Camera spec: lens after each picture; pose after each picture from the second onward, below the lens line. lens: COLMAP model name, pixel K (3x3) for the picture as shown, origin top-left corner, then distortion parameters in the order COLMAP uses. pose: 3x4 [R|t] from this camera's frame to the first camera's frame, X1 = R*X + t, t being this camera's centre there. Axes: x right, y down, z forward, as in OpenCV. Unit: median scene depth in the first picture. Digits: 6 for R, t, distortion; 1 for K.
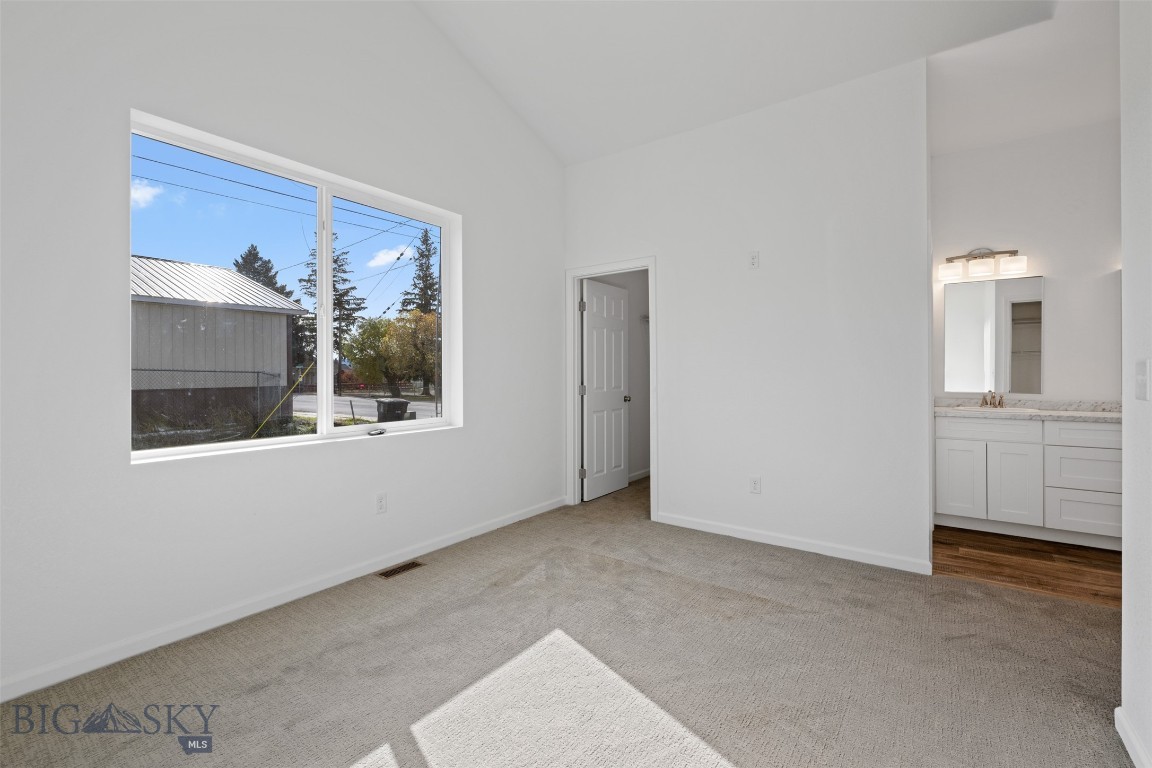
lens RADIAL K [[503.1, 0, 570.5], [0, 503.1, 371.2], [0, 0, 1]] dist [-0.001011, -0.000208]
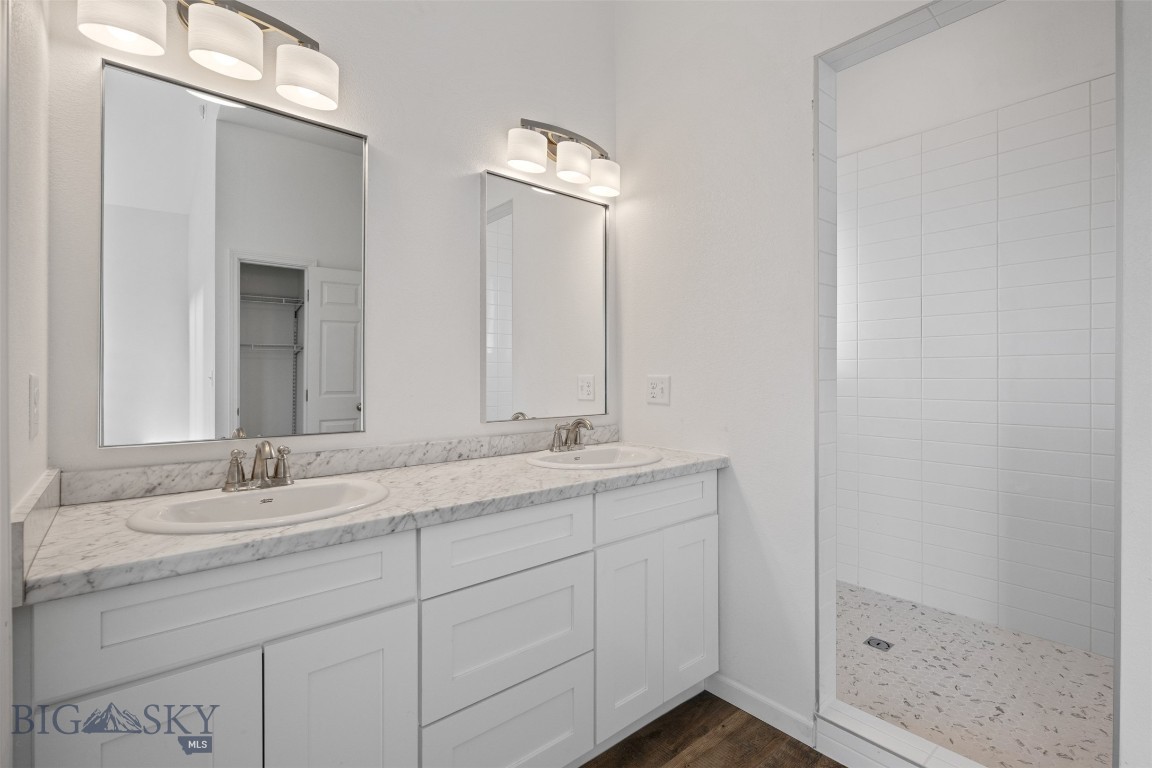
lens RADIAL K [[521.4, 0, 577.6], [0, 521.4, 376.8], [0, 0, 1]] dist [0.018271, -0.000036]
pose [[0.228848, -0.000989, 0.973462, 0.258254], [0.003619, 0.999993, 0.000165, -0.000080], [-0.973455, 0.003486, 0.228850, 0.335813]]
